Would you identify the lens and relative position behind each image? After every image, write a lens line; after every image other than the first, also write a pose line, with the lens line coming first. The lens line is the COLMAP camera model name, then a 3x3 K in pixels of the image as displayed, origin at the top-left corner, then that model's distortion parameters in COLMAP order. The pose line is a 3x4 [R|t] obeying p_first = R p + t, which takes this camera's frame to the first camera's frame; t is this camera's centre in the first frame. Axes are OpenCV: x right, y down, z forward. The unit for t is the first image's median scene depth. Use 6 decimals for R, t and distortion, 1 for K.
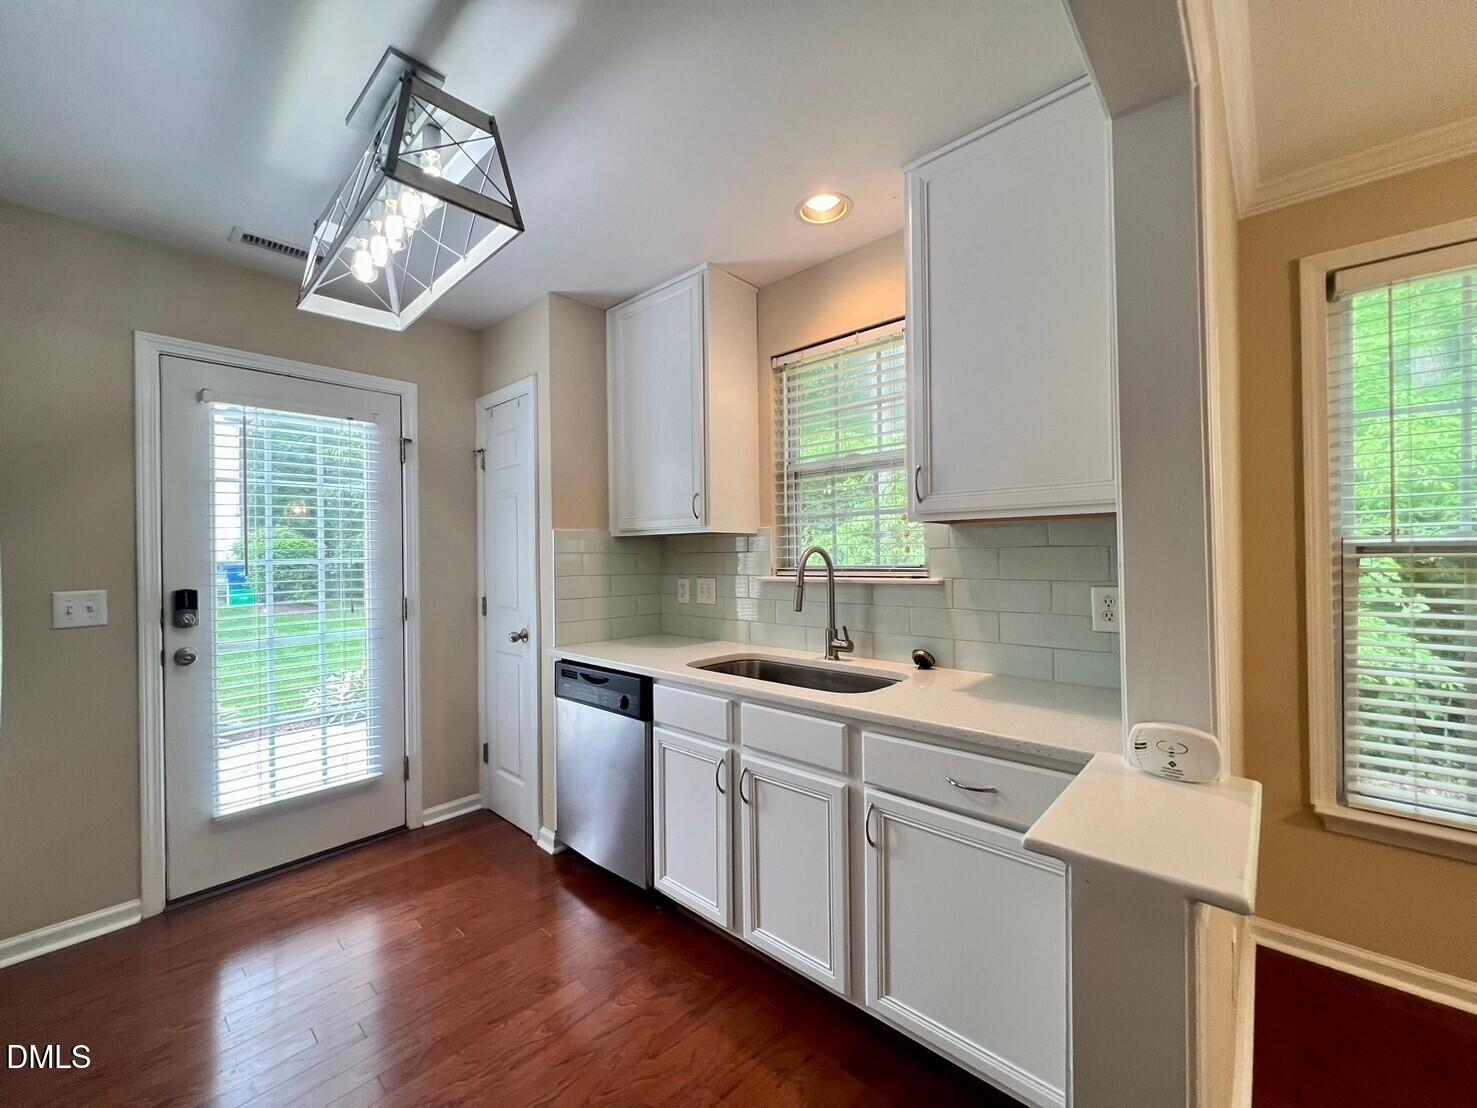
lens RADIAL K [[588.6, 0, 734.4], [0, 588.6, 551.4], [0, 0, 1]] dist [-0.002102, -0.000175]
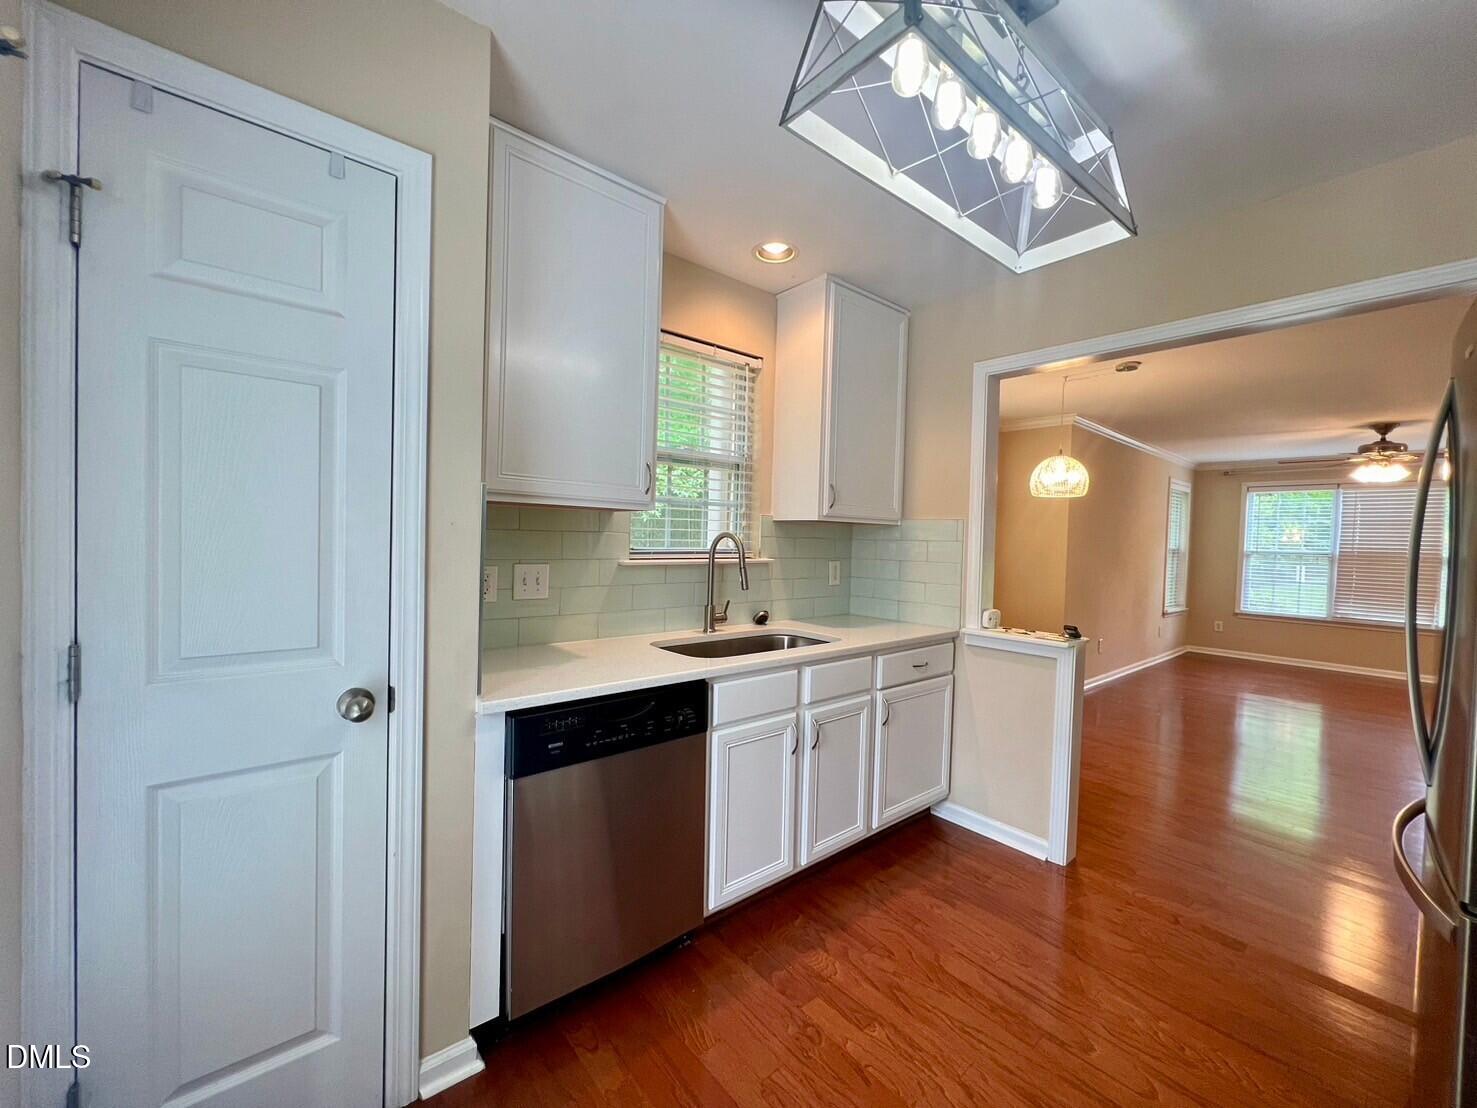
lens RADIAL K [[588.6, 0, 734.4], [0, 588.6, 551.4], [0, 0, 1]] dist [-0.002102, -0.000175]
pose [[0.139273, -0.000857, 0.990254, -0.951766], [-0.029494, 0.999552, 0.005014, 0.022465], [-0.989815, -0.029905, 0.139185, 0.811587]]
